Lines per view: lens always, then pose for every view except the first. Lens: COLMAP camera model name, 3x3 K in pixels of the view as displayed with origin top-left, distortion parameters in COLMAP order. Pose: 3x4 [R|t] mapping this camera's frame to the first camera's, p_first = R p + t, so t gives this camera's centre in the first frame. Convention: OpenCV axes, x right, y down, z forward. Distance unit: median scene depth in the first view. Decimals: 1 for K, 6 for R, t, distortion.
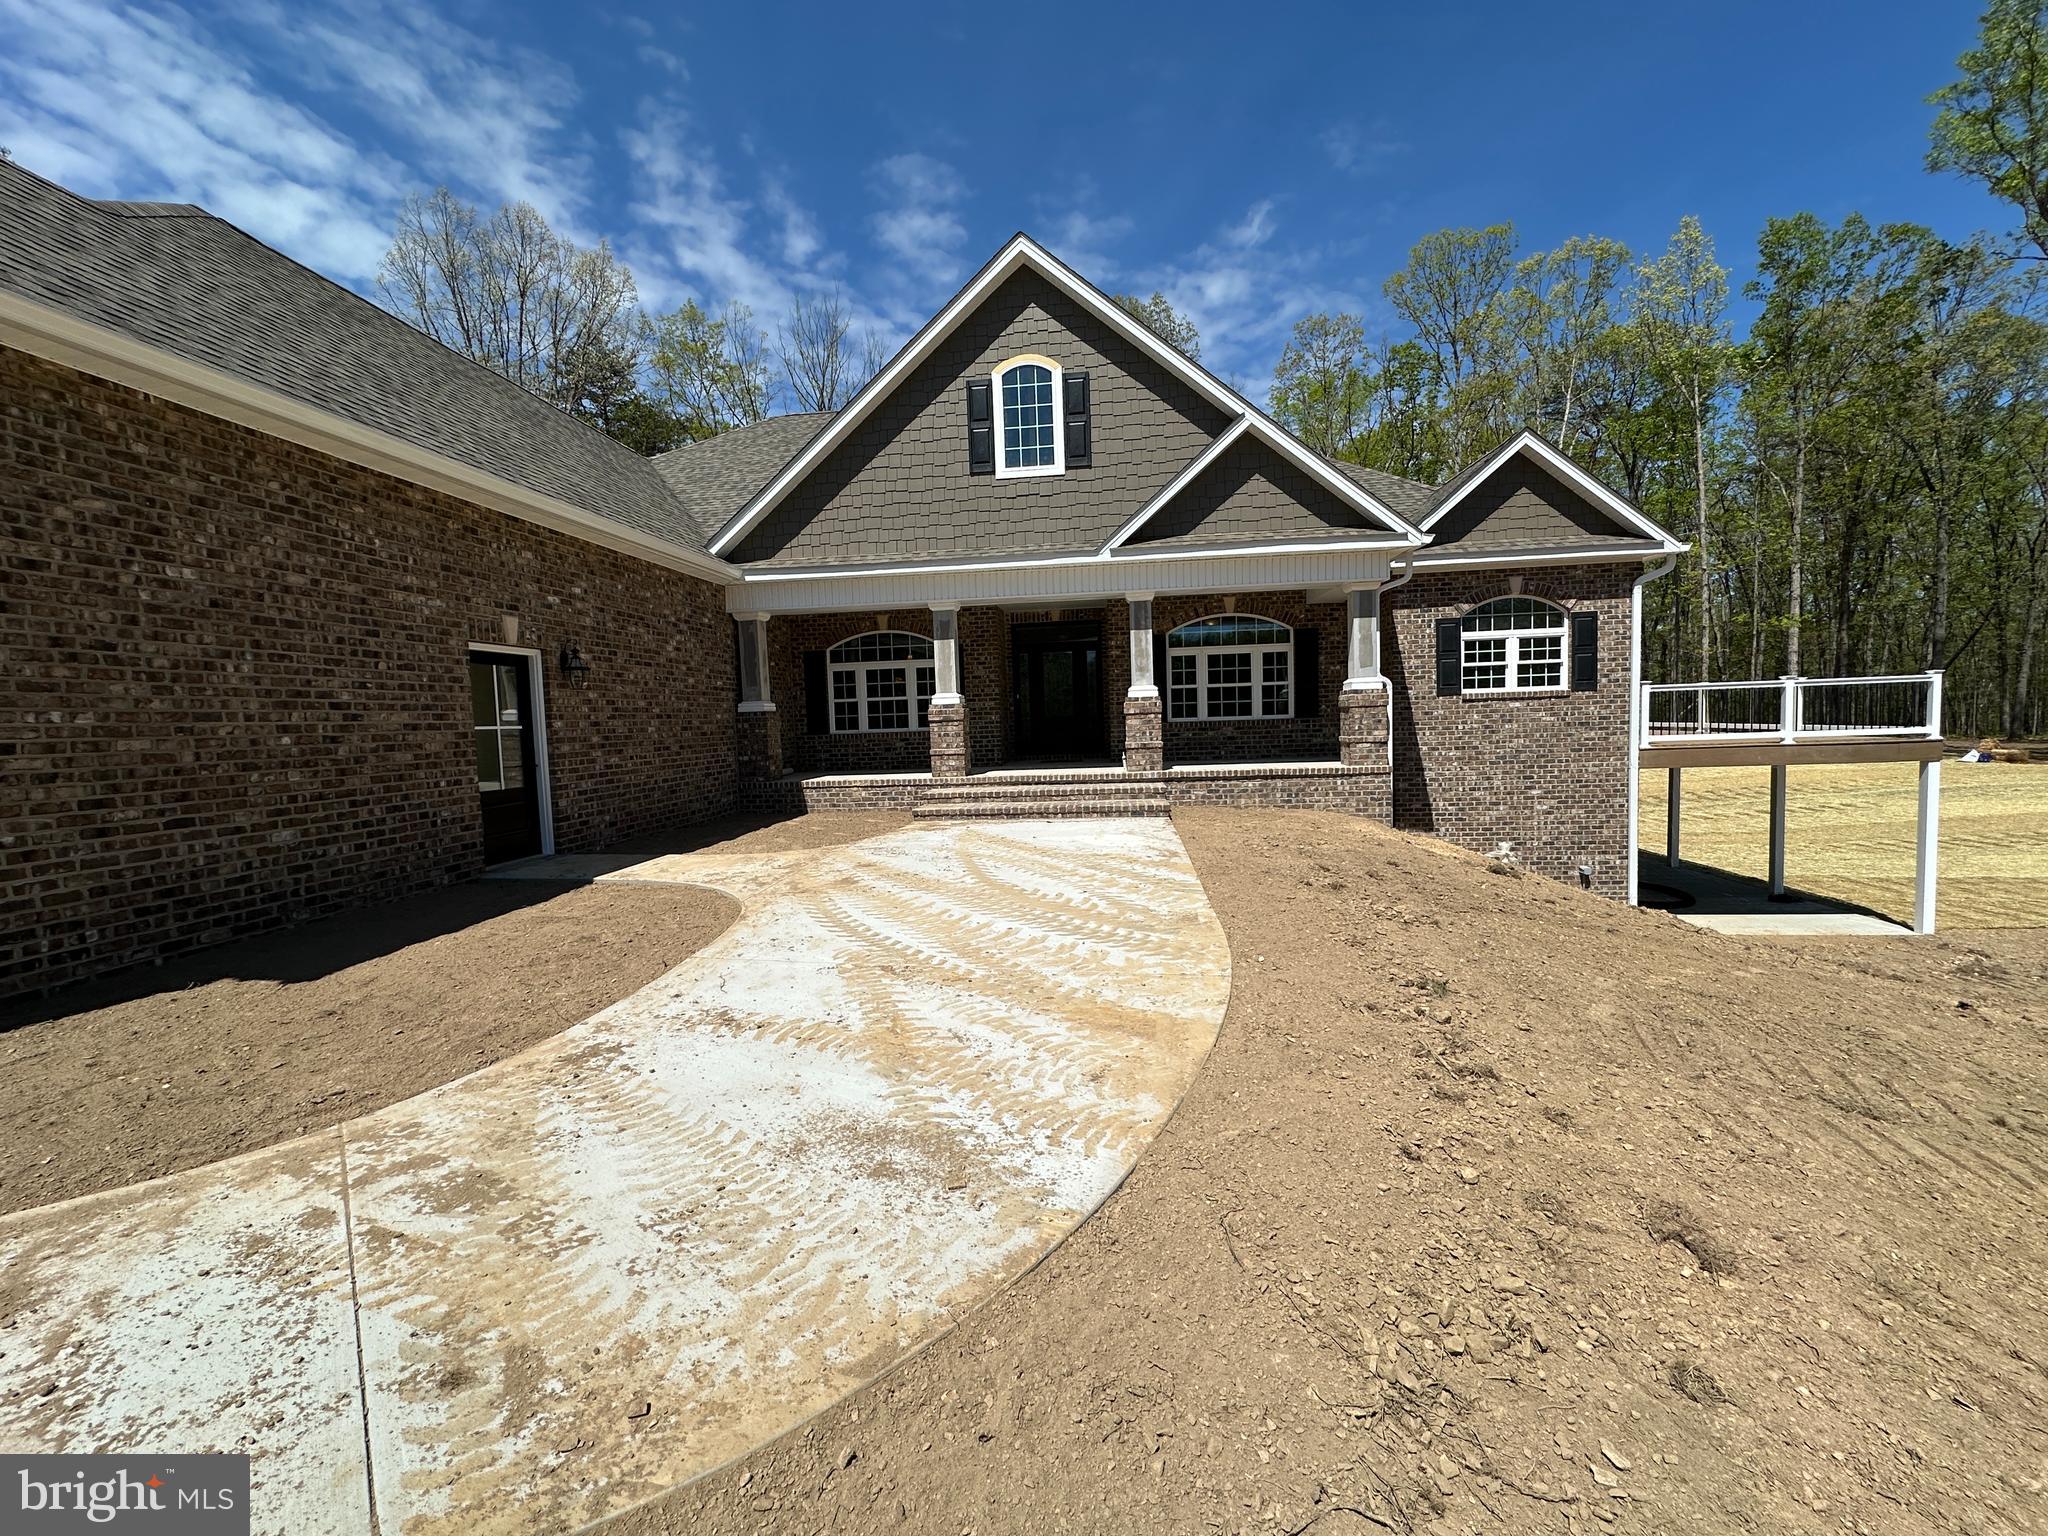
lens RADIAL K [[808.4, 0, 1016.9], [0, 808.4, 773.2], [0, 0, 1]] dist [-0.004983, 0.001107]
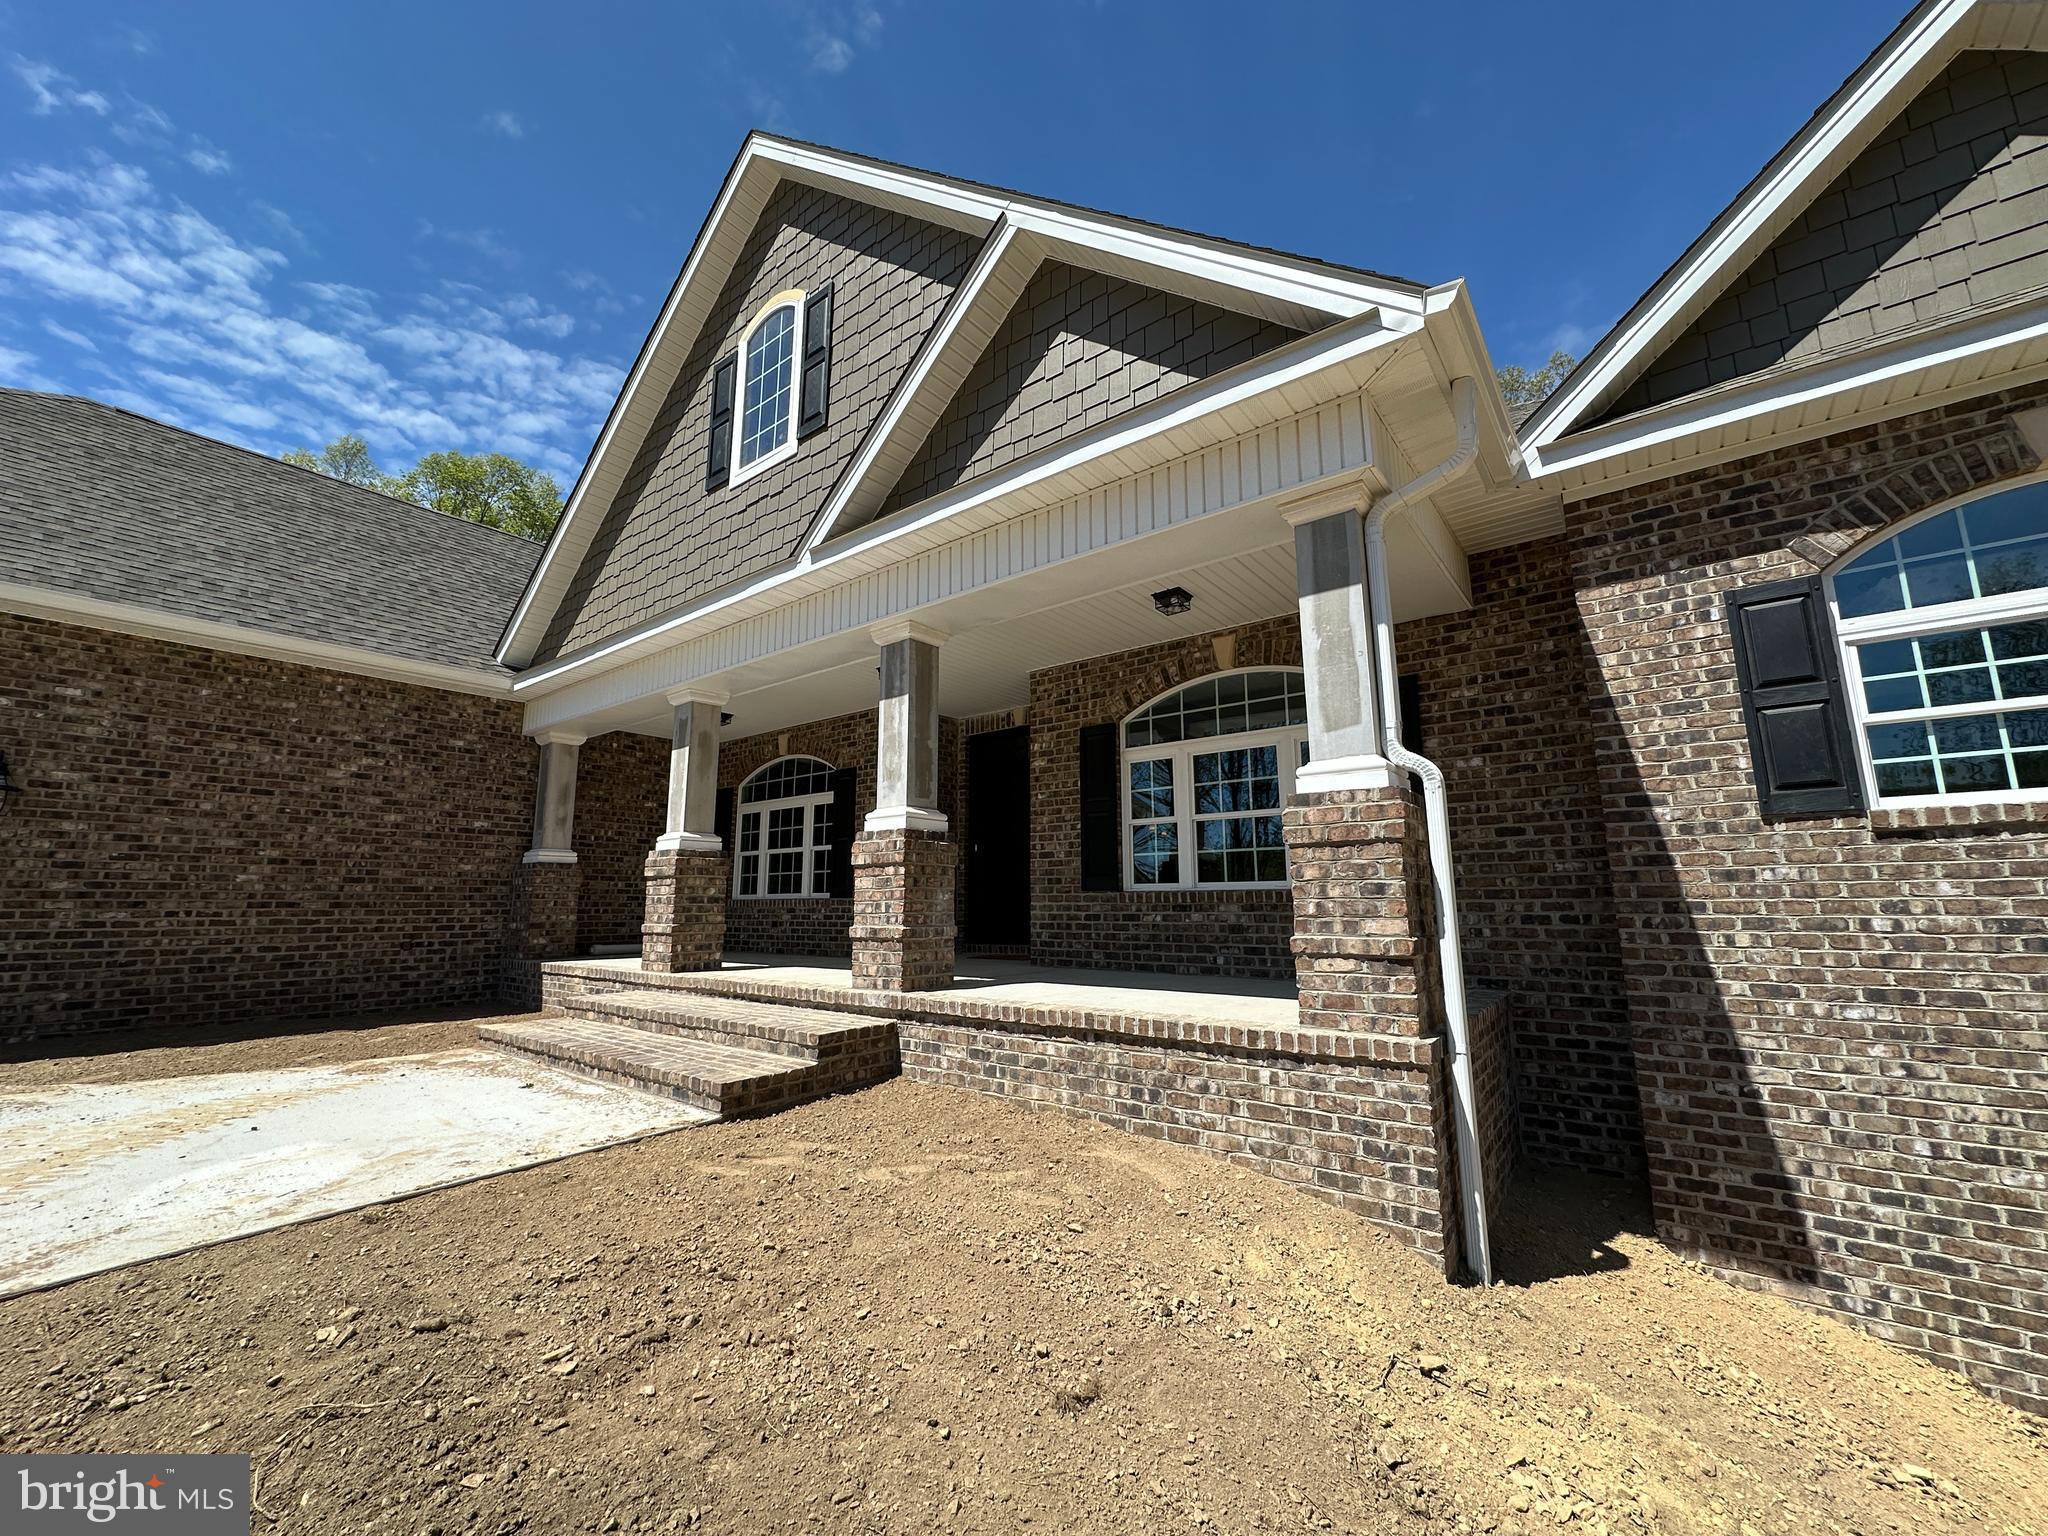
lens RADIAL K [[808.4, 0, 1094.0], [0, 808.4, 790.1], [0, 0, 1]] dist [-0.004983, 0.001107]
pose [[0.848168, -0.046666, -0.527669, 0.513534], [-0.060565, 0.981037, -0.184112, -0.037348], [0.526254, 0.188116, 0.829258, 0.658186]]
